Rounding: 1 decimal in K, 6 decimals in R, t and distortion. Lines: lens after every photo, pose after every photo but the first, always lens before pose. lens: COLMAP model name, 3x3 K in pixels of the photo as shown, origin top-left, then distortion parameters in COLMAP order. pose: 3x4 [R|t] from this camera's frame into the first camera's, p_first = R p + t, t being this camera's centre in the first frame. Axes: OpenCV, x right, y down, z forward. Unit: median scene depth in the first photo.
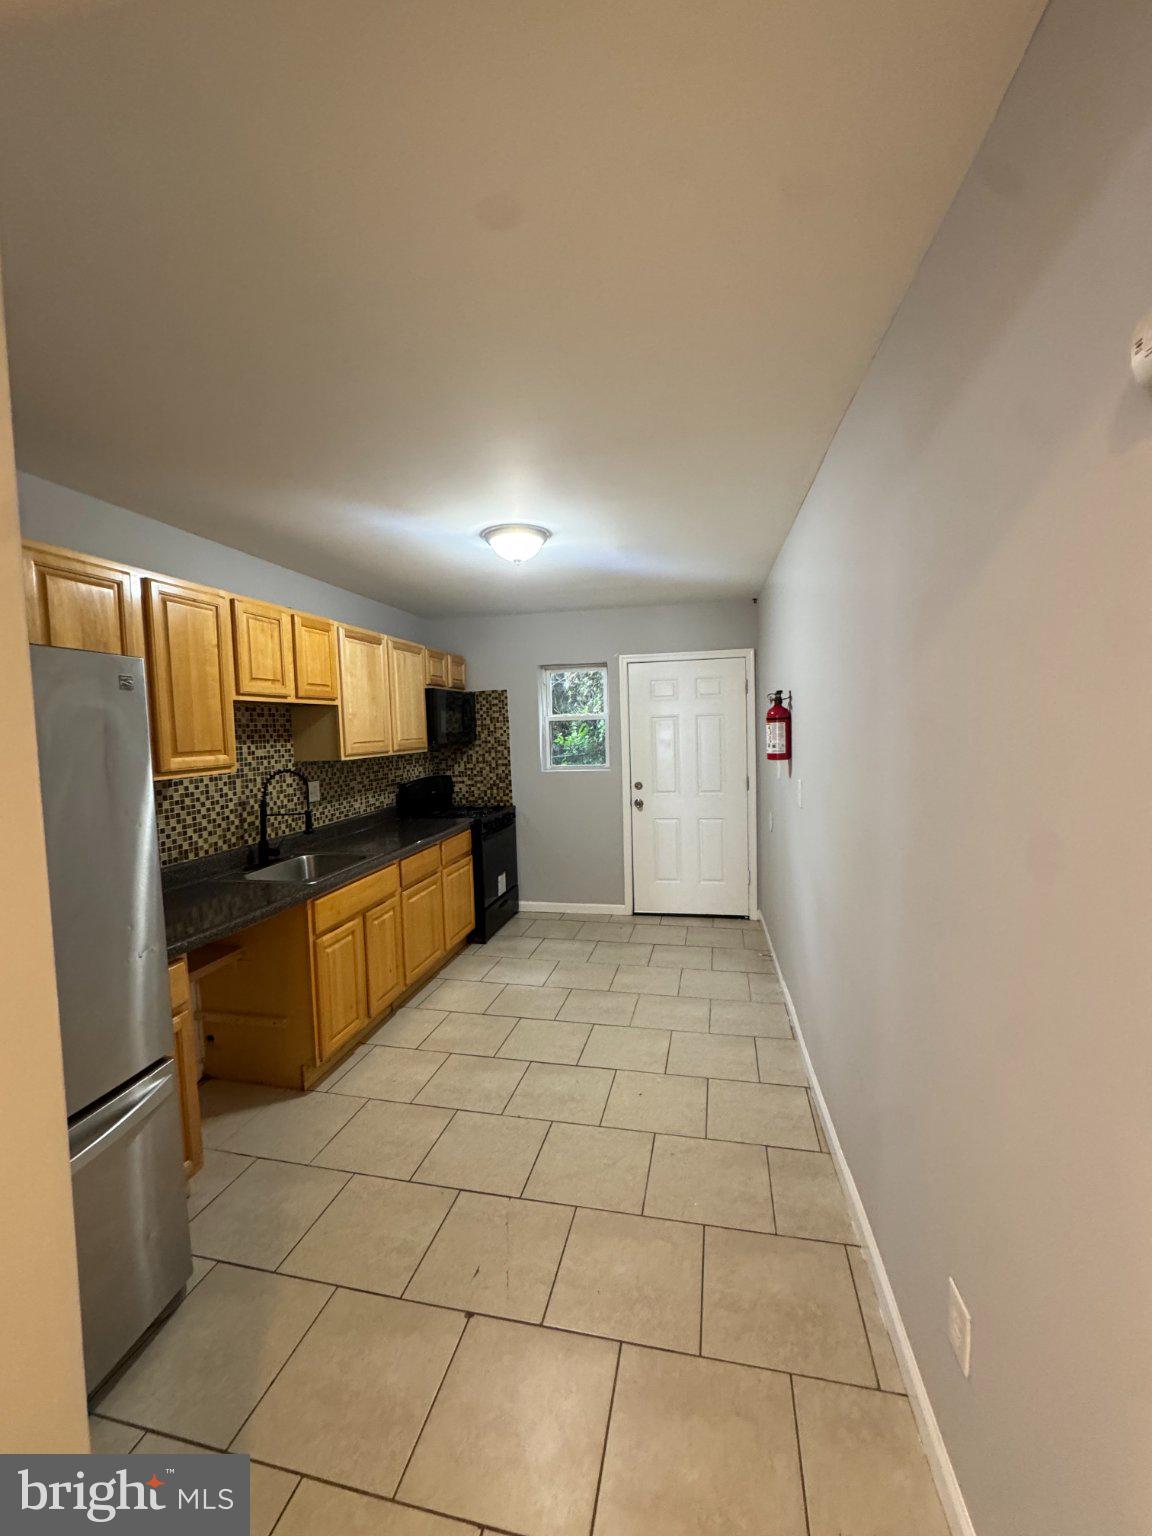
lens RADIAL K [[608.9, 0, 576.0], [0, 608.9, 768.0], [0, 0, 1]] dist [-0.002340, -0.000269]
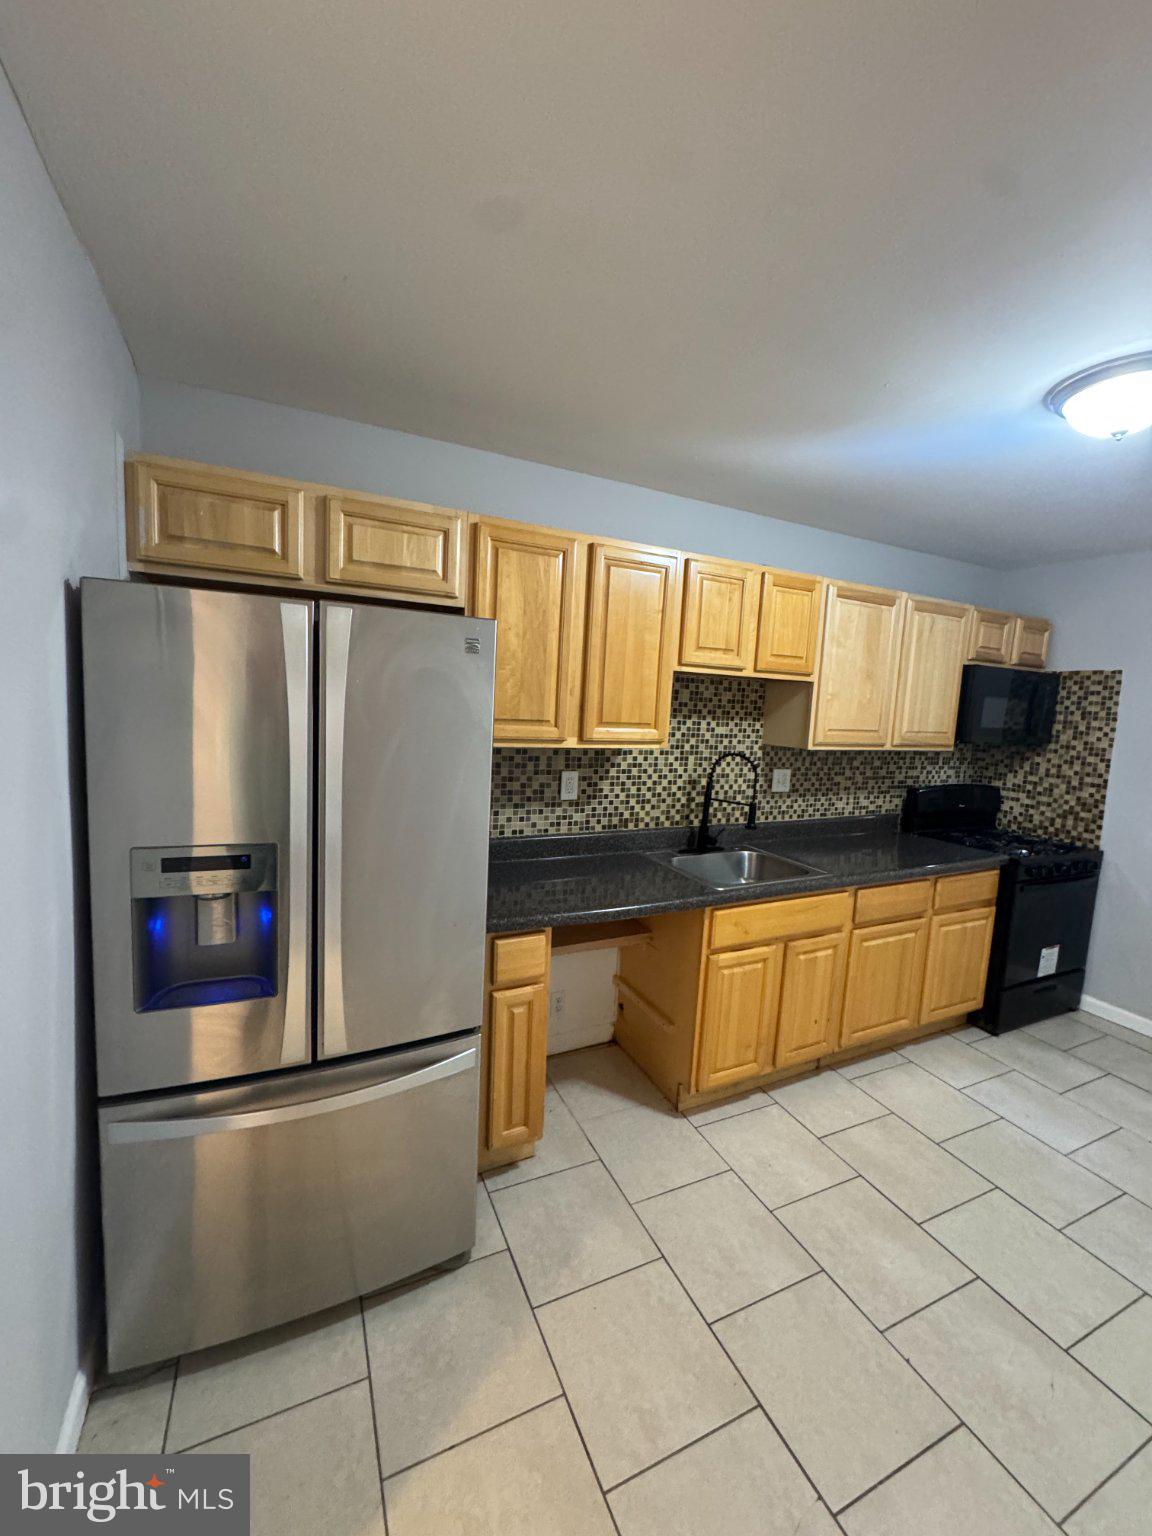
lens RADIAL K [[608.9, 0, 576.0], [0, 608.9, 768.0], [0, 0, 1]] dist [-0.002340, -0.000269]
pose [[0.616243, 0.149514, -0.773233, 0.063638], [-0.121202, 0.988122, 0.094472, -0.028436], [0.778174, 0.035500, 0.627045, 0.249930]]
